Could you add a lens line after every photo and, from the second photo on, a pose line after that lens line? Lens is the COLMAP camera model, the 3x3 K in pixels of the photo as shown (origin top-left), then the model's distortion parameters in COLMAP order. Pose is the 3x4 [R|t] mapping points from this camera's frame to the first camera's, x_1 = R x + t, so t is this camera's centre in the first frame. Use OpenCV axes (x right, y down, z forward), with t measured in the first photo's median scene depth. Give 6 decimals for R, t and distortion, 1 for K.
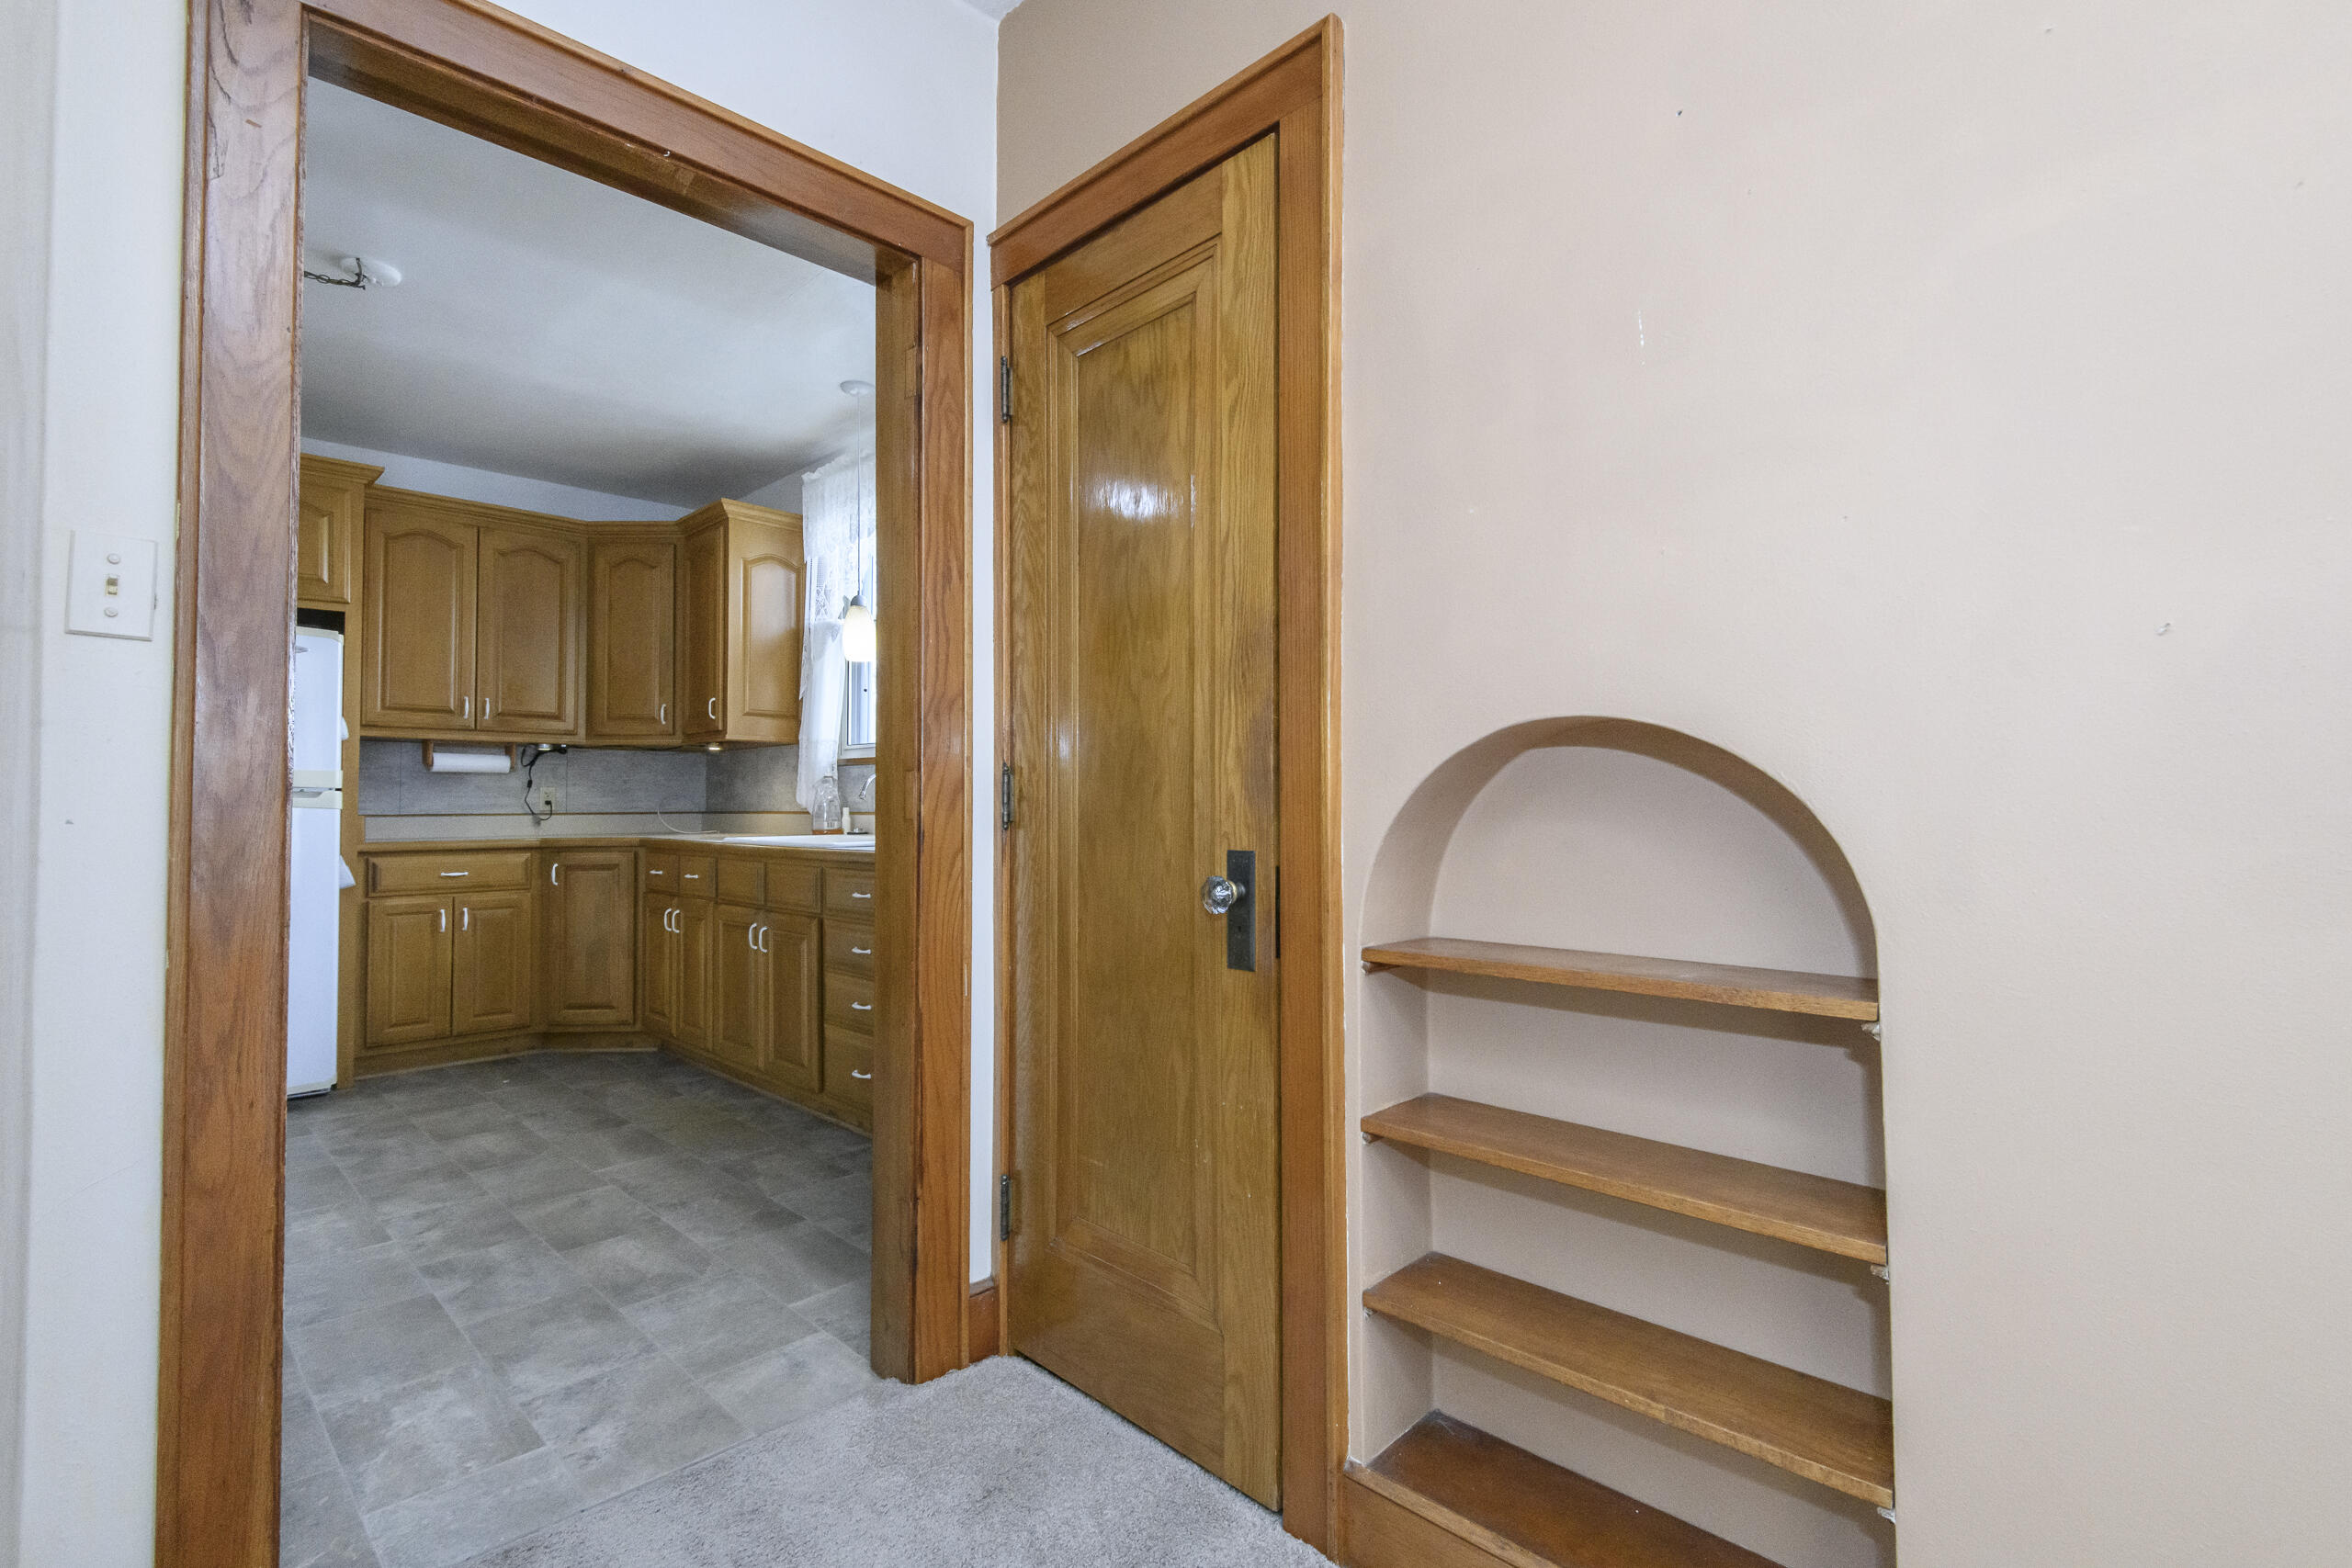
lens RADIAL K [[1075.9, 0, 1185.9], [0, 1075.9, 774.6], [0, 0, 1]] dist [0.021237, -0.009487]
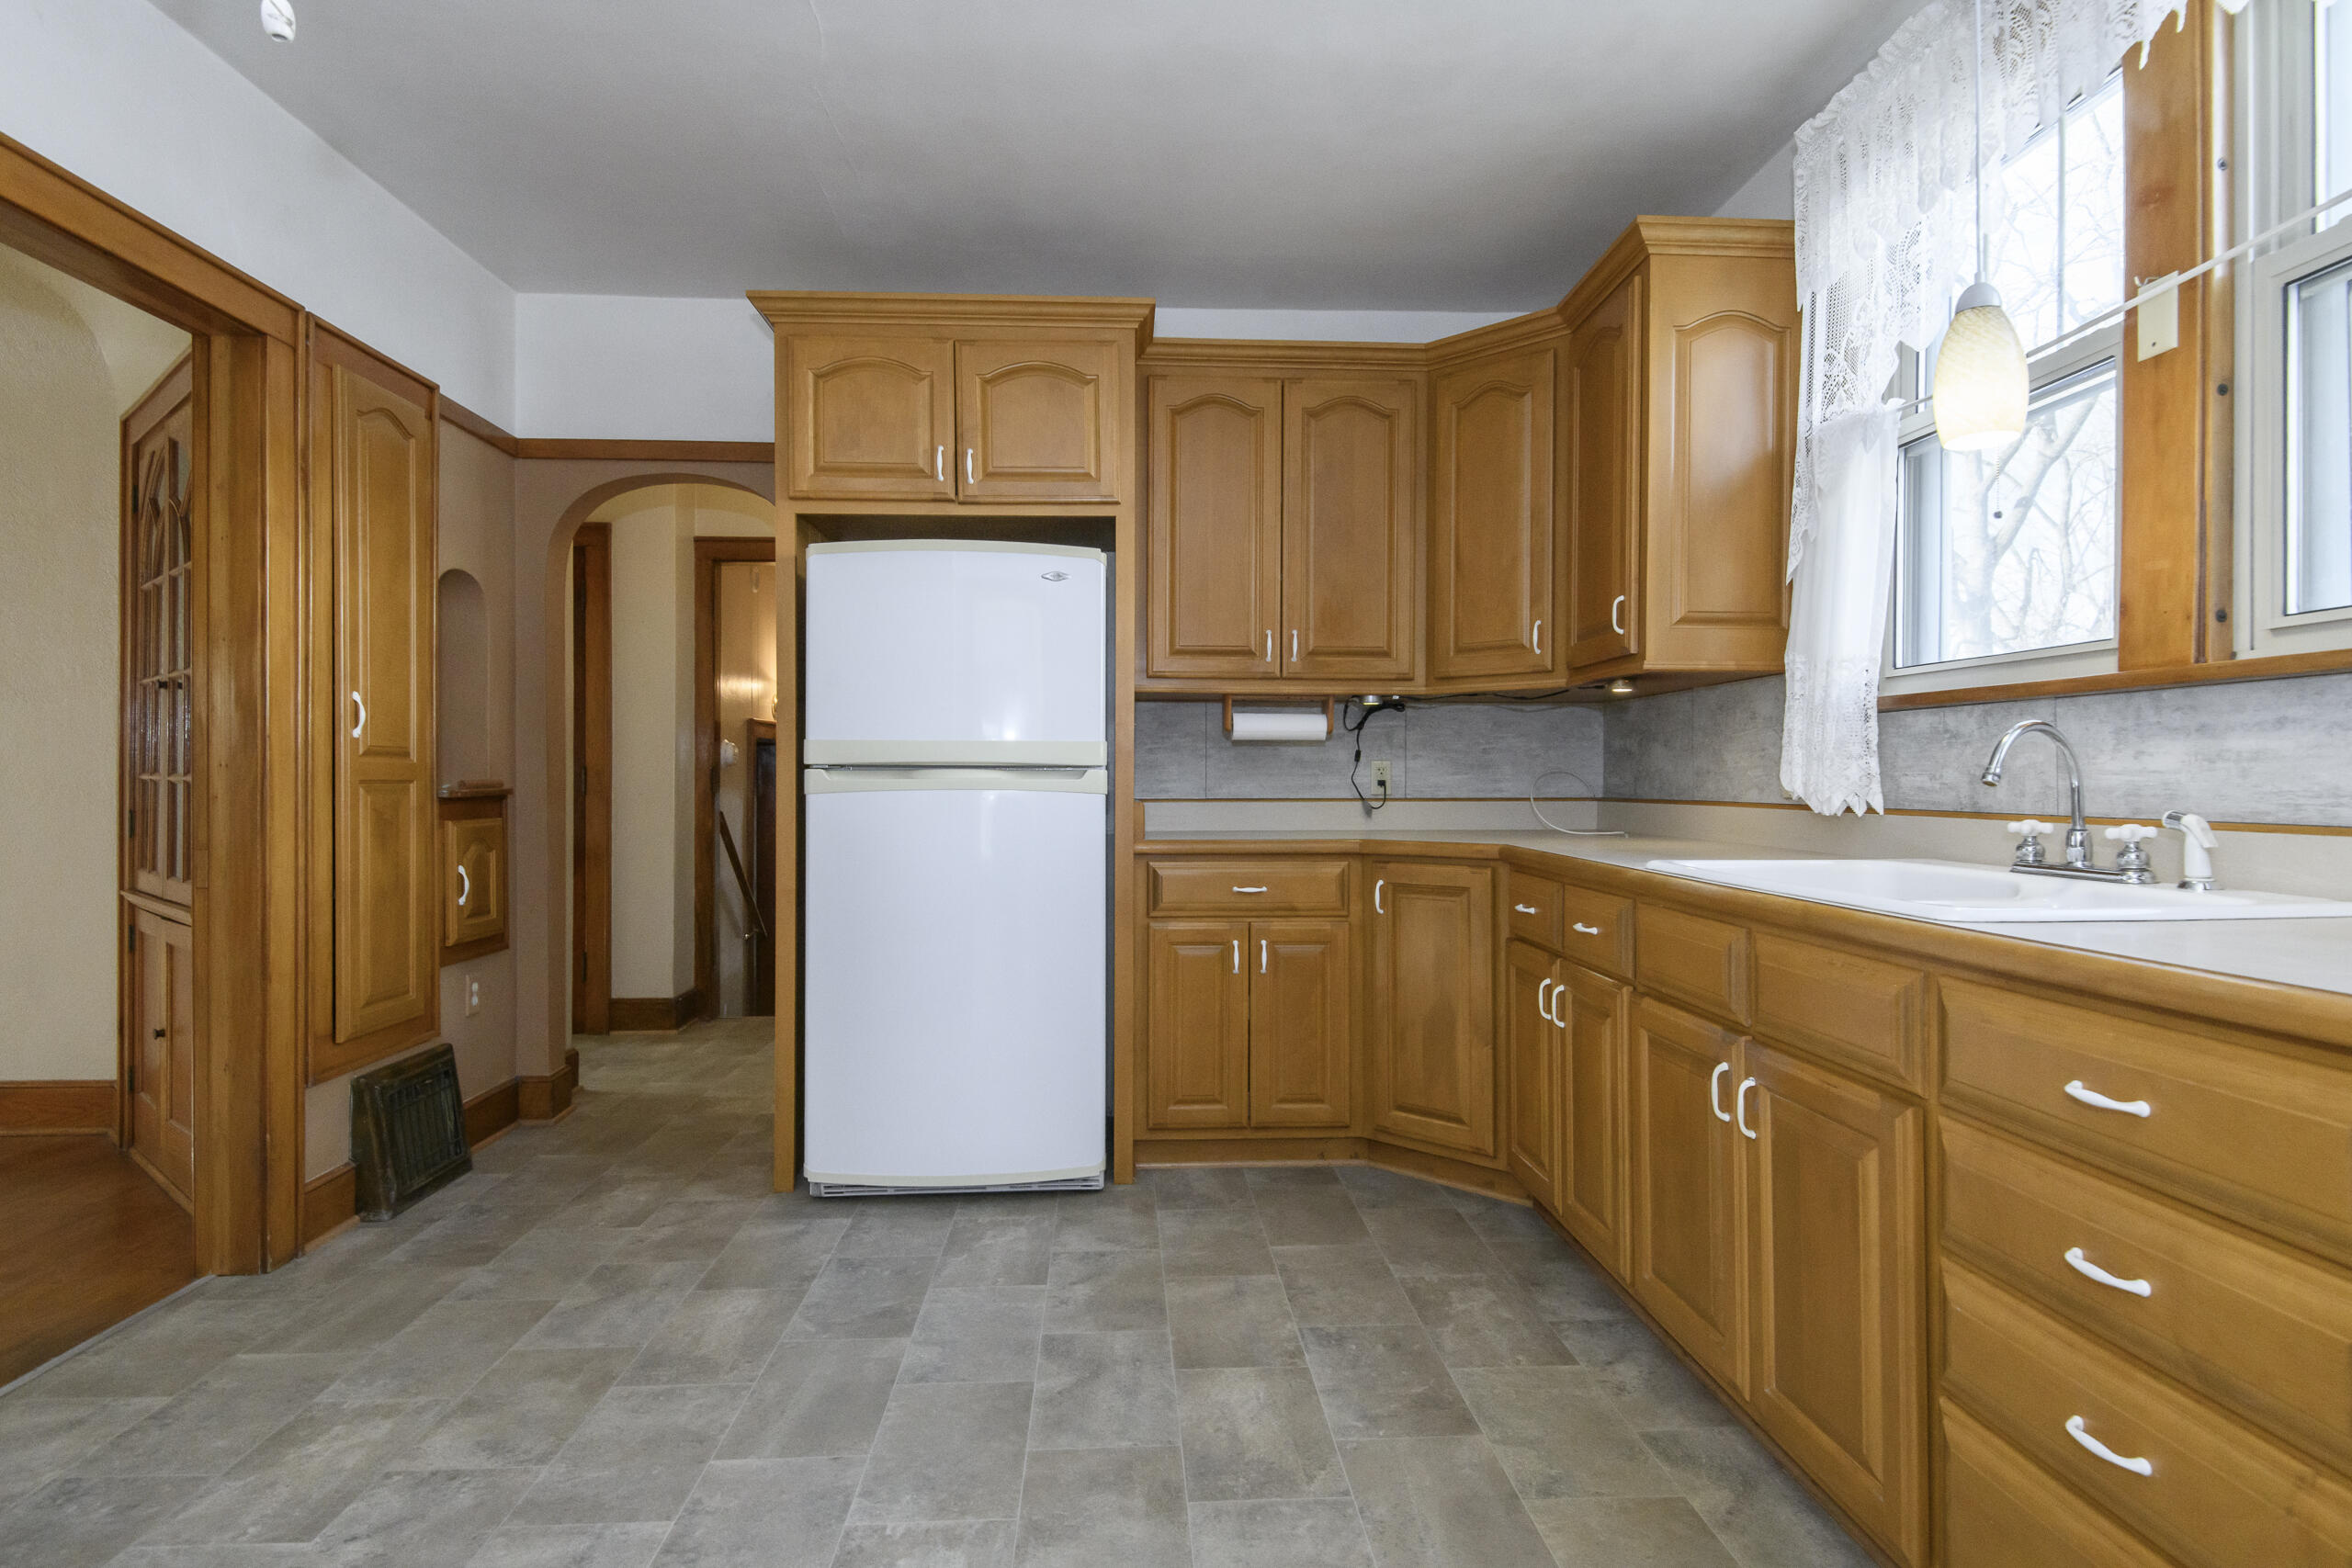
lens RADIAL K [[1220.0, 0, 1168.2], [0, 1220.0, 783.8], [0, 0, 1]] dist [0.033731, -0.003442]
pose [[0.729624, 0.005487, -0.683827, -0.176630], [0.016347, 0.999542, 0.025461, 0.004993], [0.683653, -0.029756, 0.729200, 0.381650]]
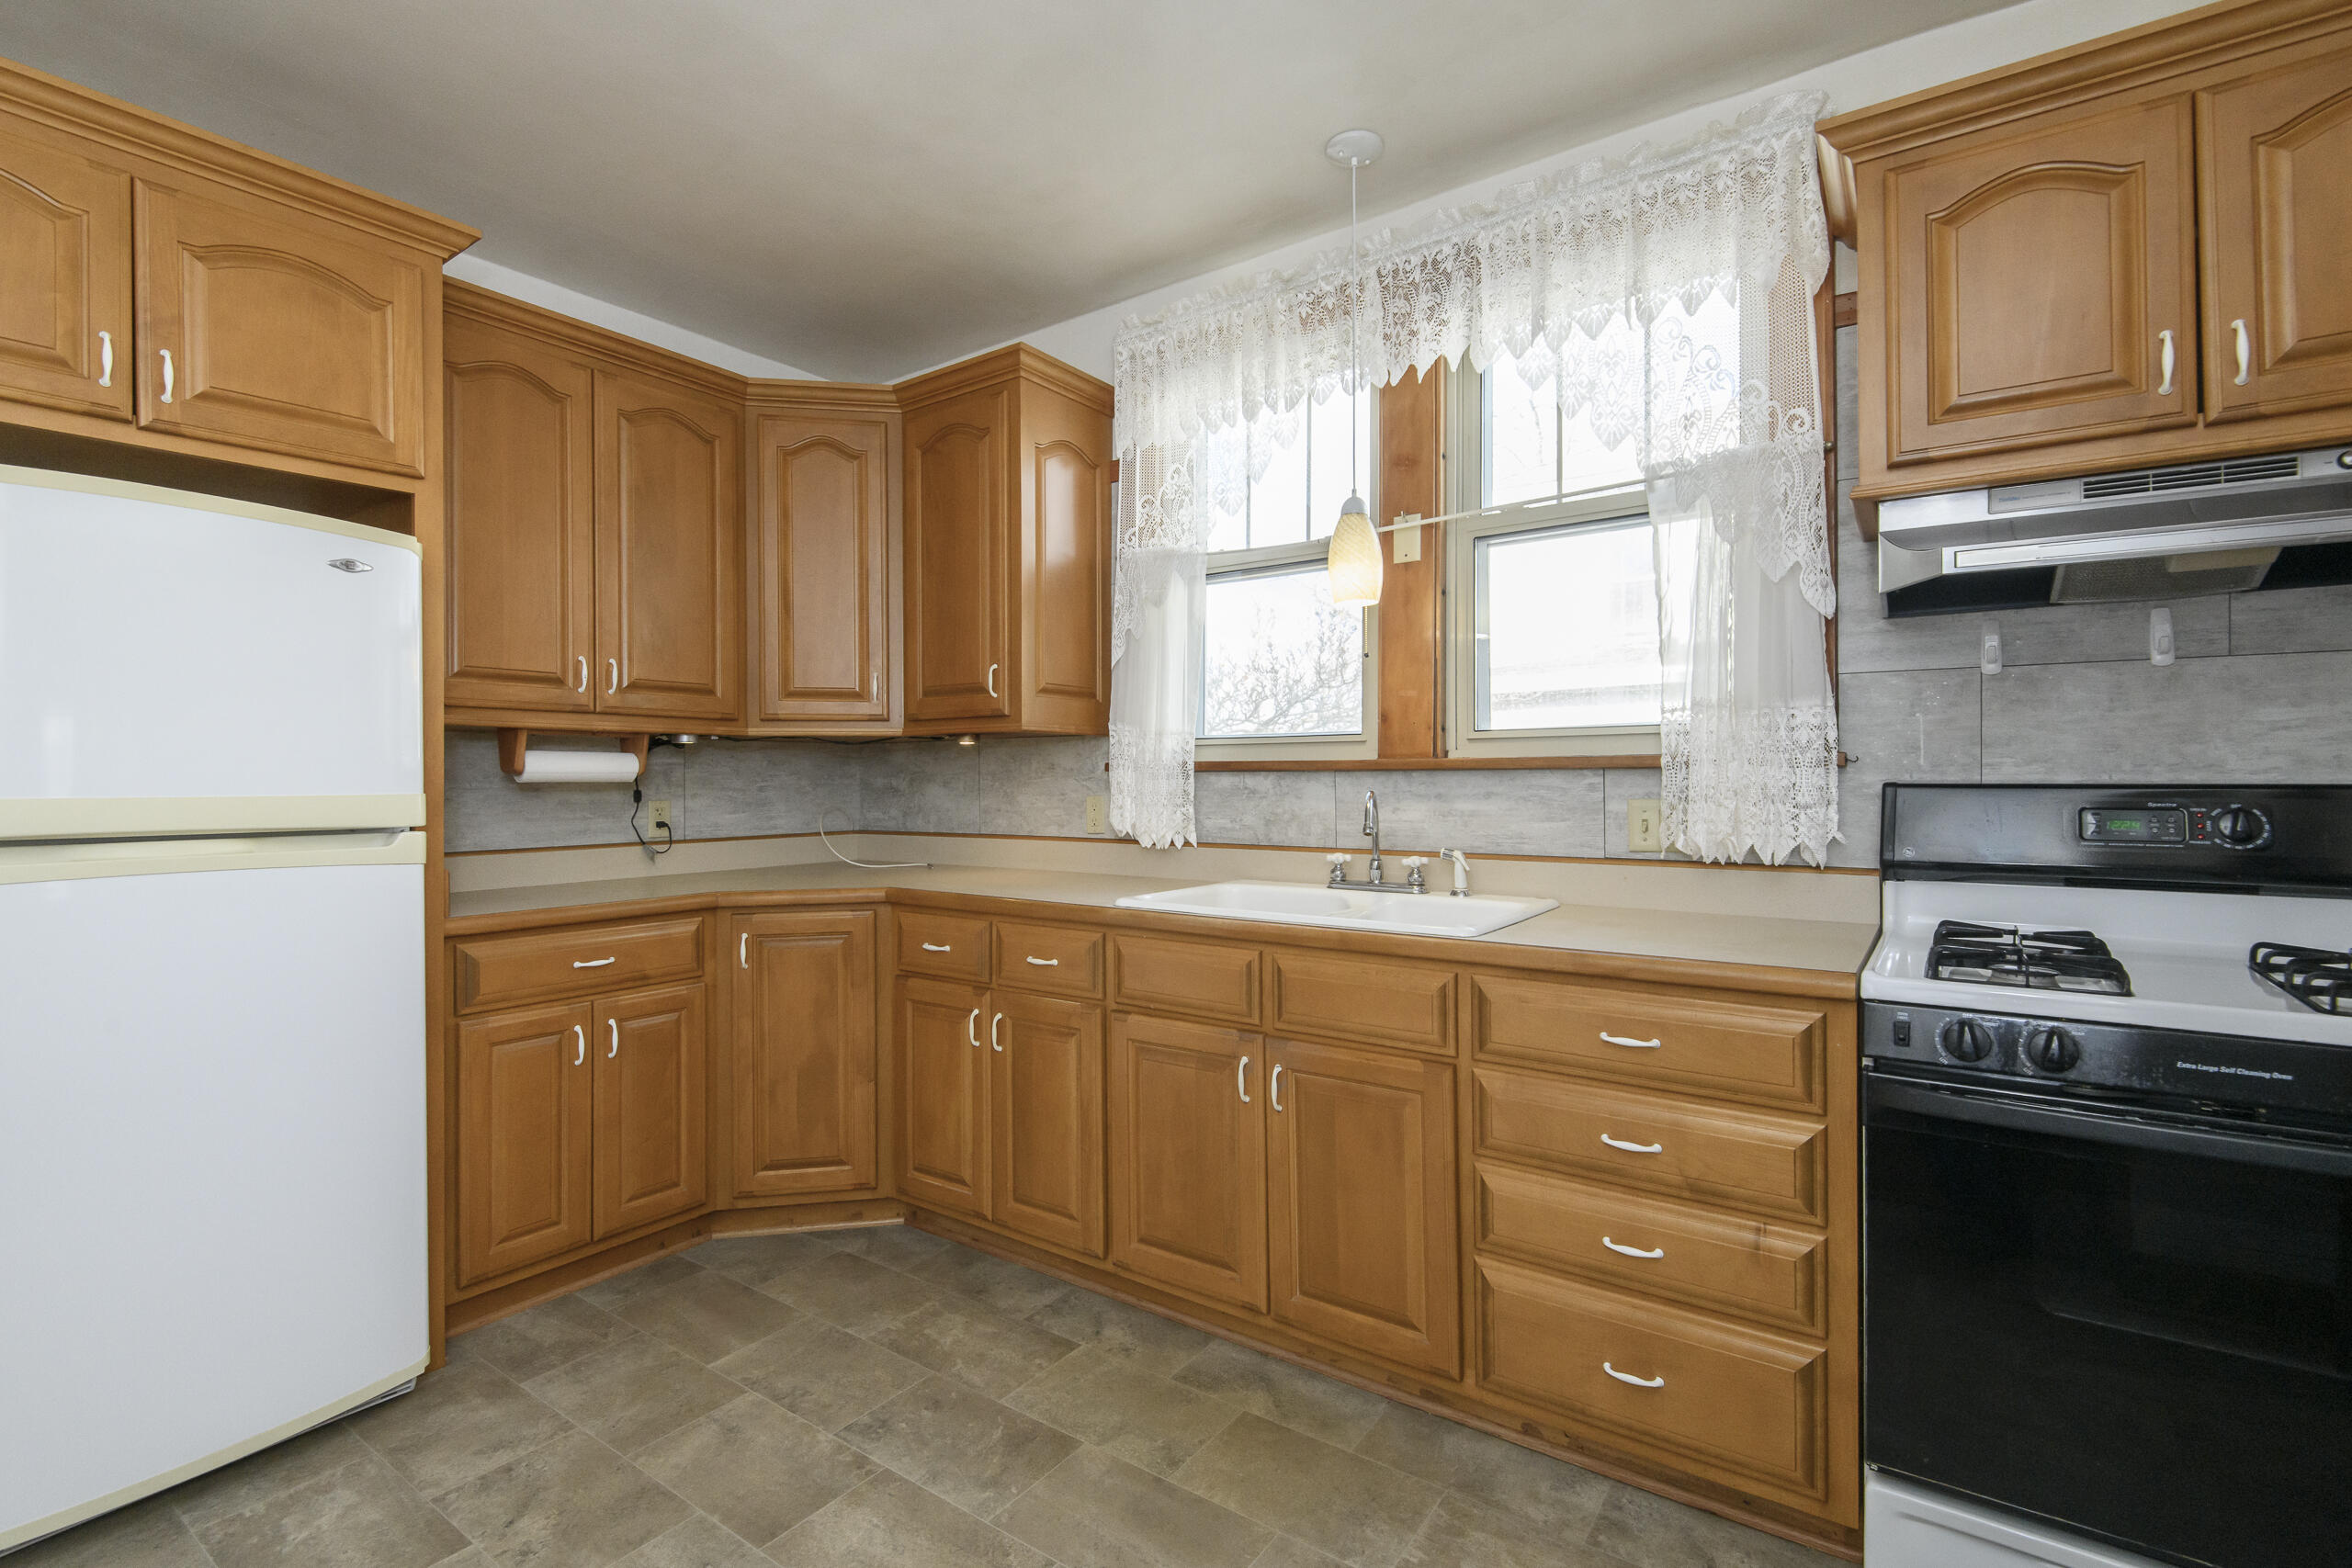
lens RADIAL K [[1075.9, 0, 1217.6], [0, 1075.9, 784.4], [0, 0, 1]] dist [0.021237, -0.009487]
pose [[0.988844, -0.002798, 0.148927, -0.400594], [-0.001428, 0.999599, 0.028264, -0.018344], [-0.148946, -0.028162, 0.988444, 0.354843]]
